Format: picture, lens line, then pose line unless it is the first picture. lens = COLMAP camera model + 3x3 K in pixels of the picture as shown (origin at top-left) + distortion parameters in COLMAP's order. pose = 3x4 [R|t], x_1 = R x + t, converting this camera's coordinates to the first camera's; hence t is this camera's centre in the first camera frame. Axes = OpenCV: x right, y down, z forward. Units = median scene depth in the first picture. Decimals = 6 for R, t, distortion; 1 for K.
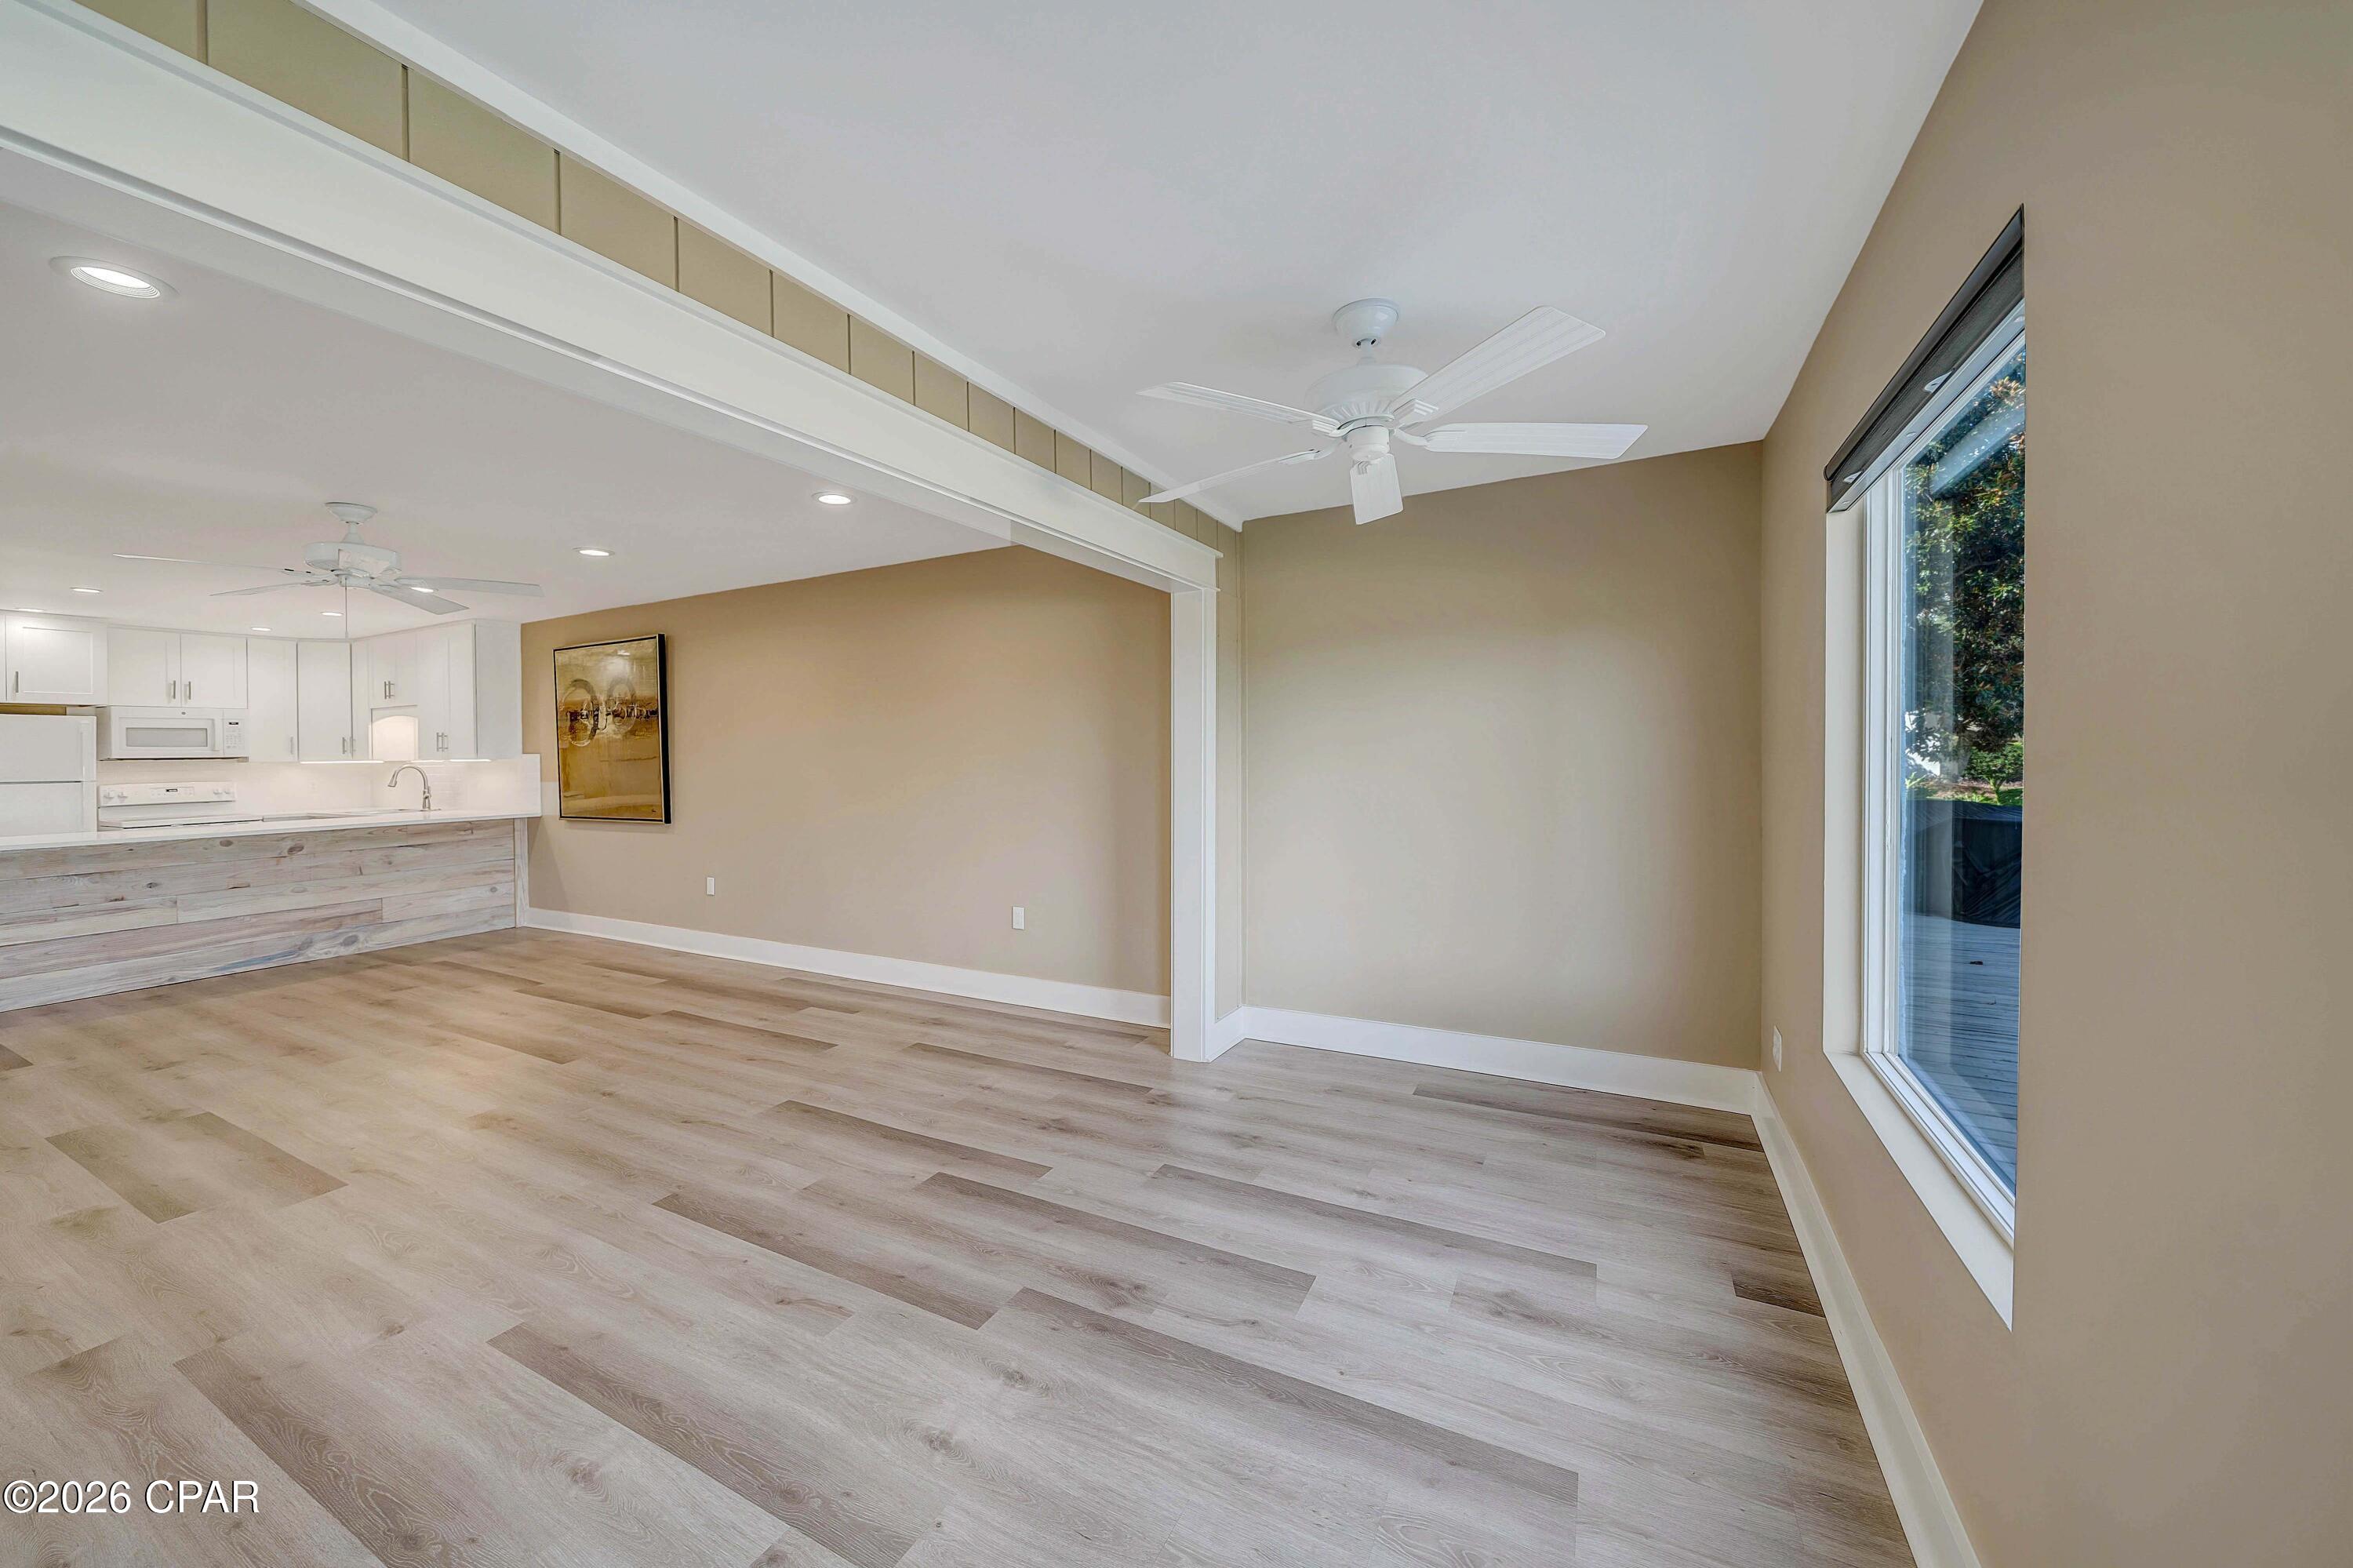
lens RADIAL K [[852.1, 0, 1167.2], [0, 852.1, 749.8], [0, 0, 1]] dist [-0.002638, -0.000518]
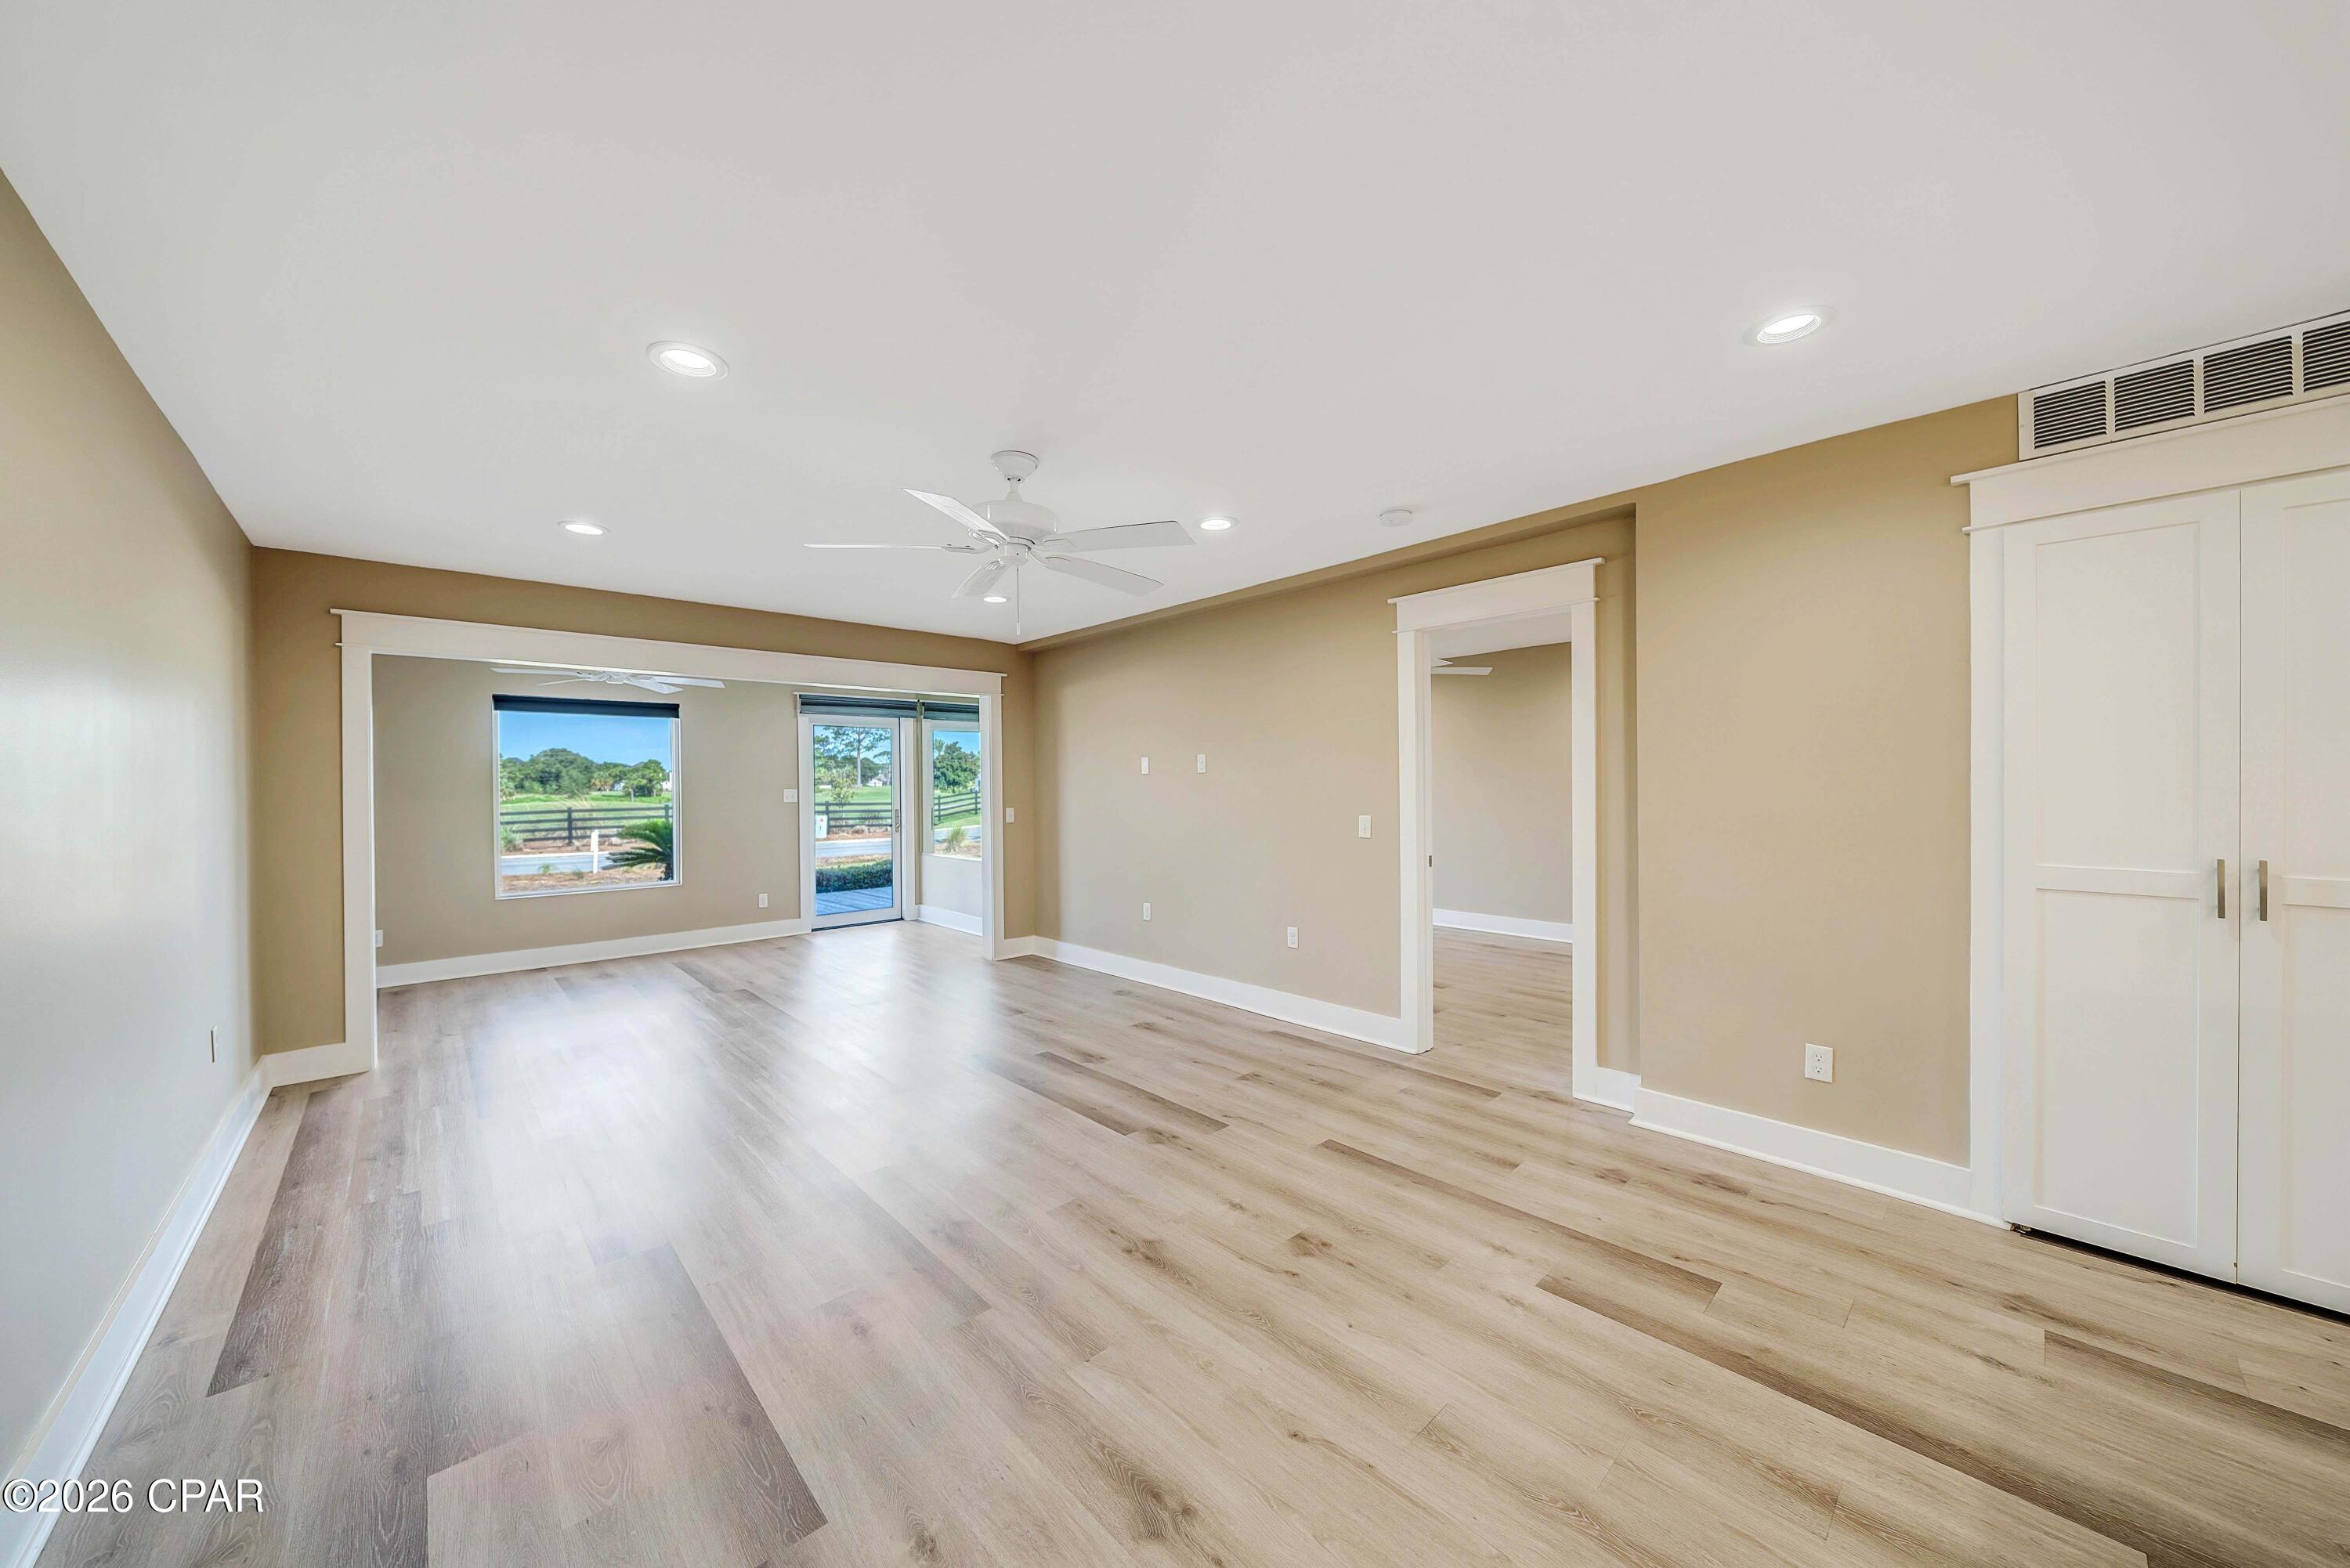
lens RADIAL K [[822.1, 0, 1168.0], [0, 822.1, 779.8], [0, 0, 1]] dist [-0.001902, -0.000161]
pose [[-0.941228, 0.026334, 0.336744, -0.865156], [0.023934, 0.999650, -0.011277, 0.016184], [-0.336923, -0.002554, -0.941529, 1.078092]]
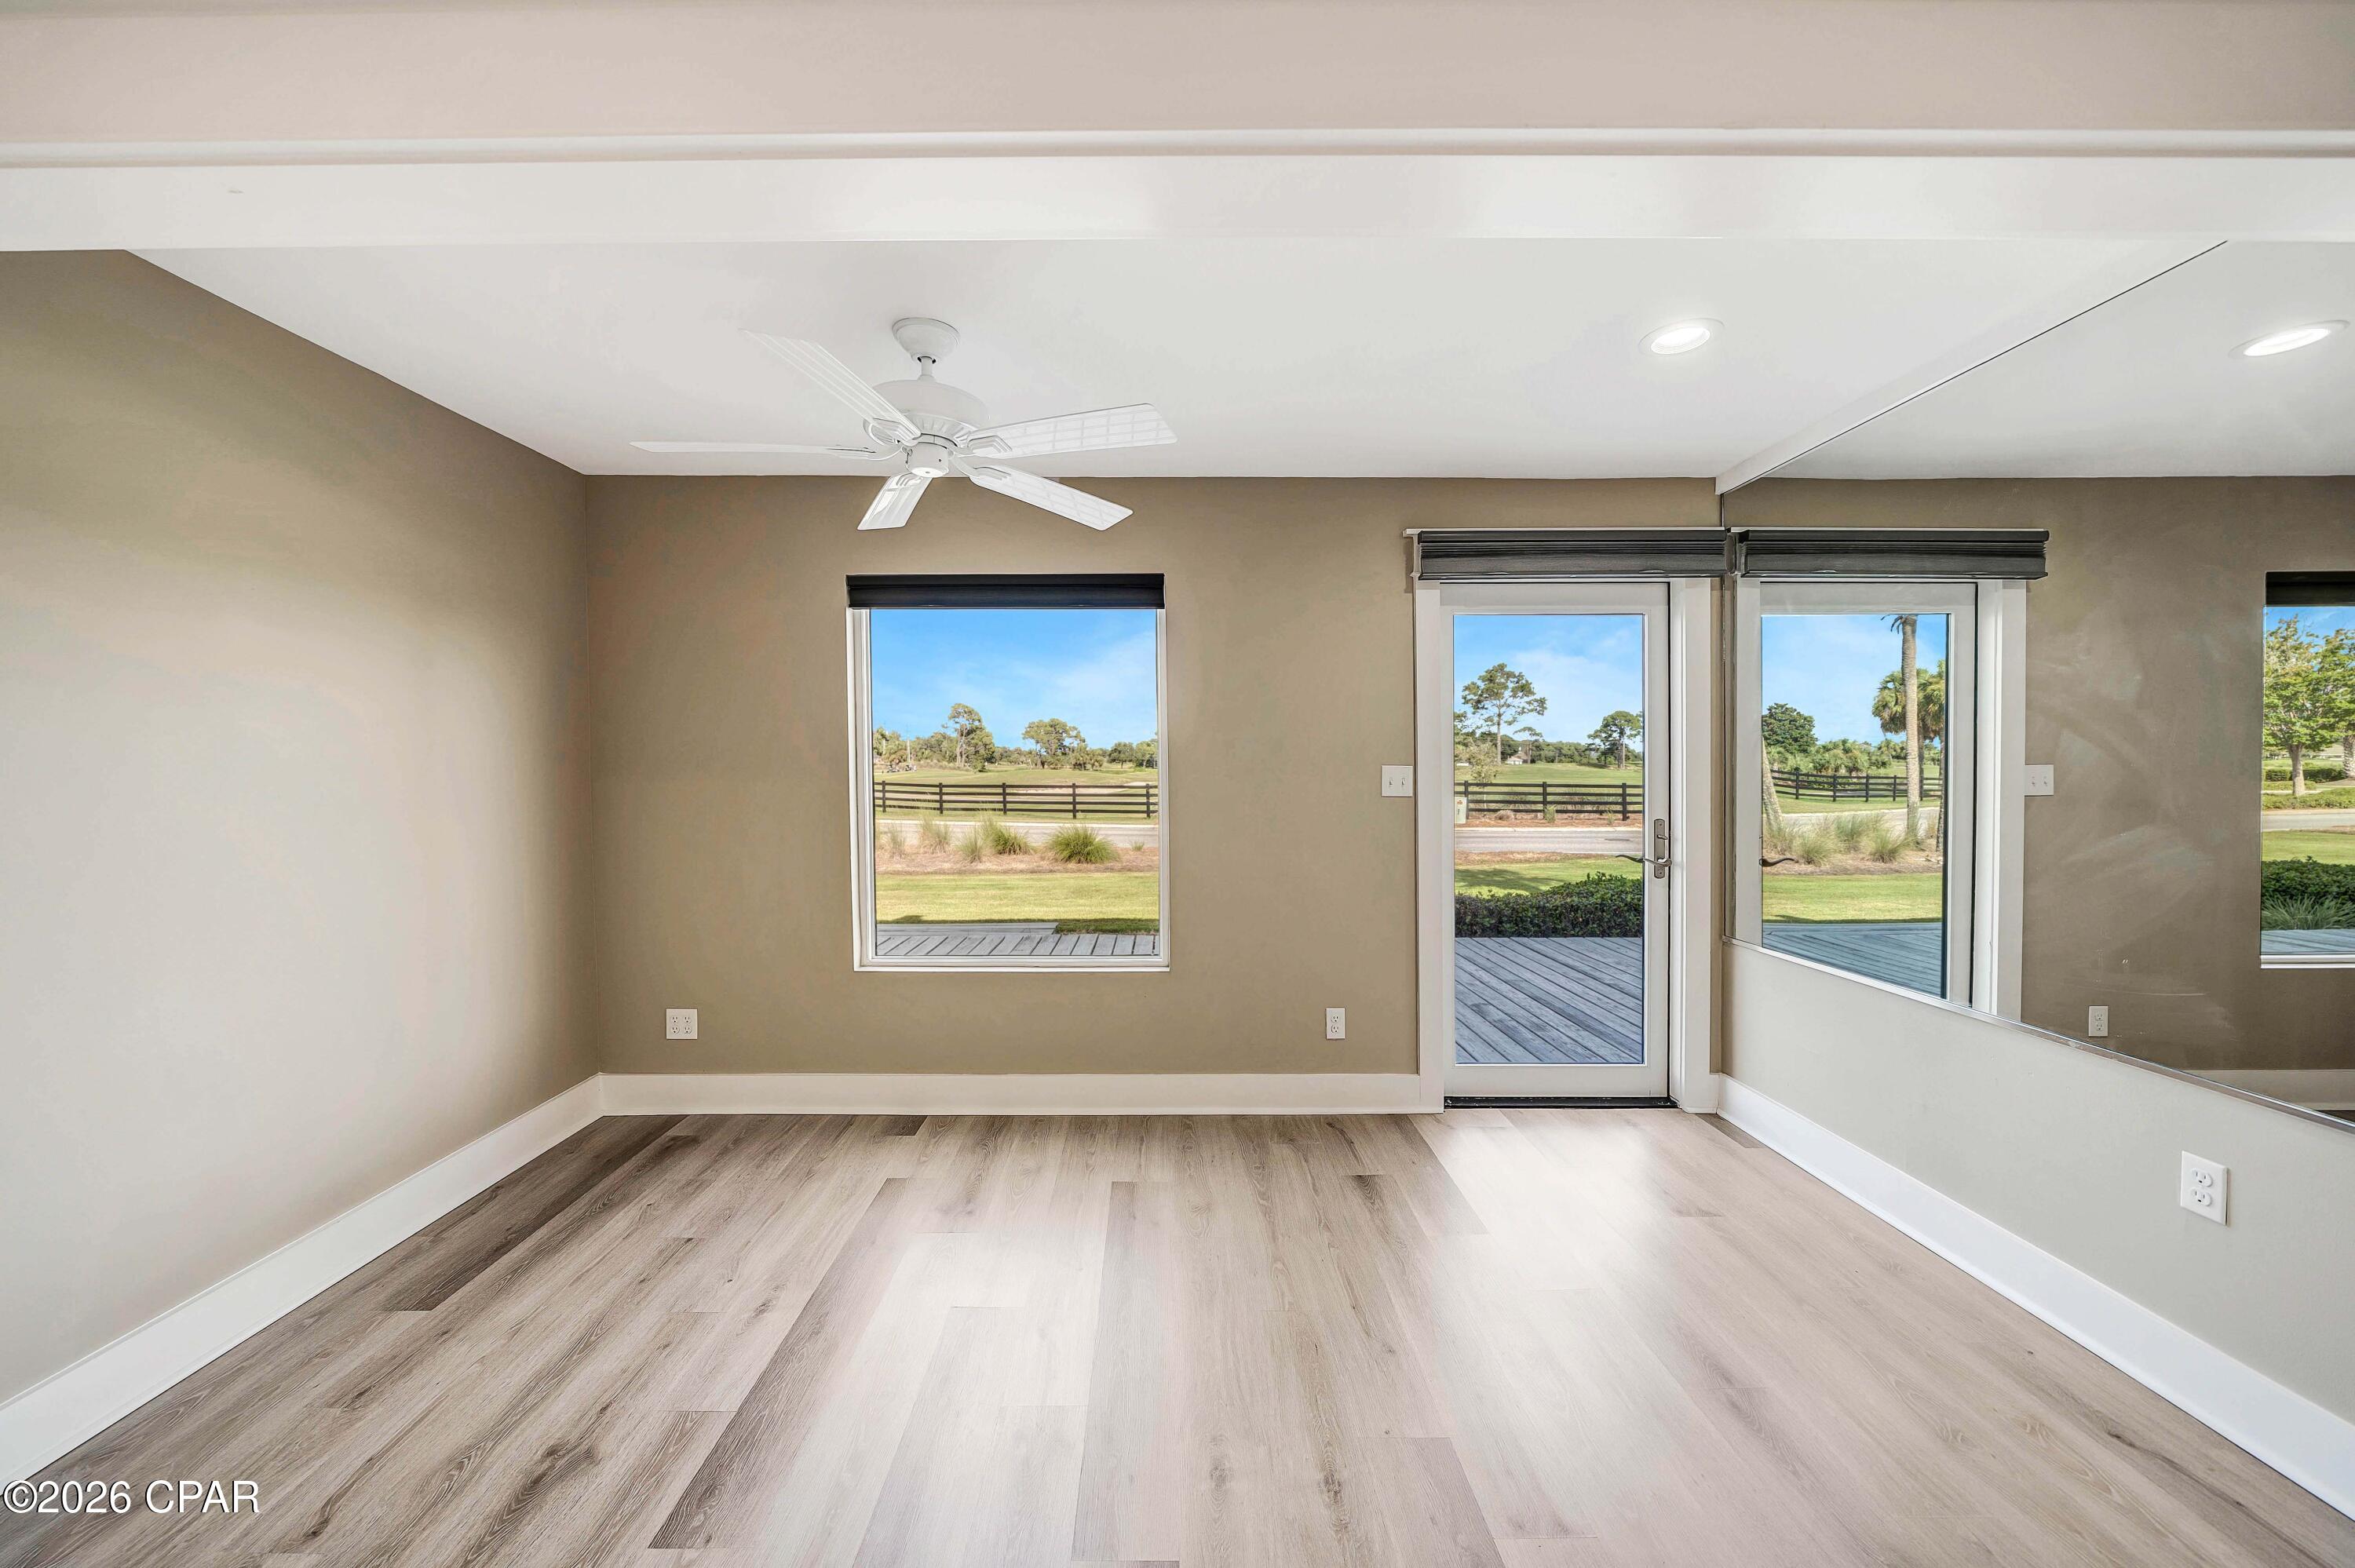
lens RADIAL K [[833.9, 0, 1164.2], [0, 833.9, 768.3], [0, 0, 1]] dist [-0.002527, -0.000077]
pose [[-0.468790, 0.012940, 0.883215, -0.291538], [0.007569, 0.999915, -0.010632, 0.009276], [-0.883277, 0.001701, -0.468848, 0.463129]]
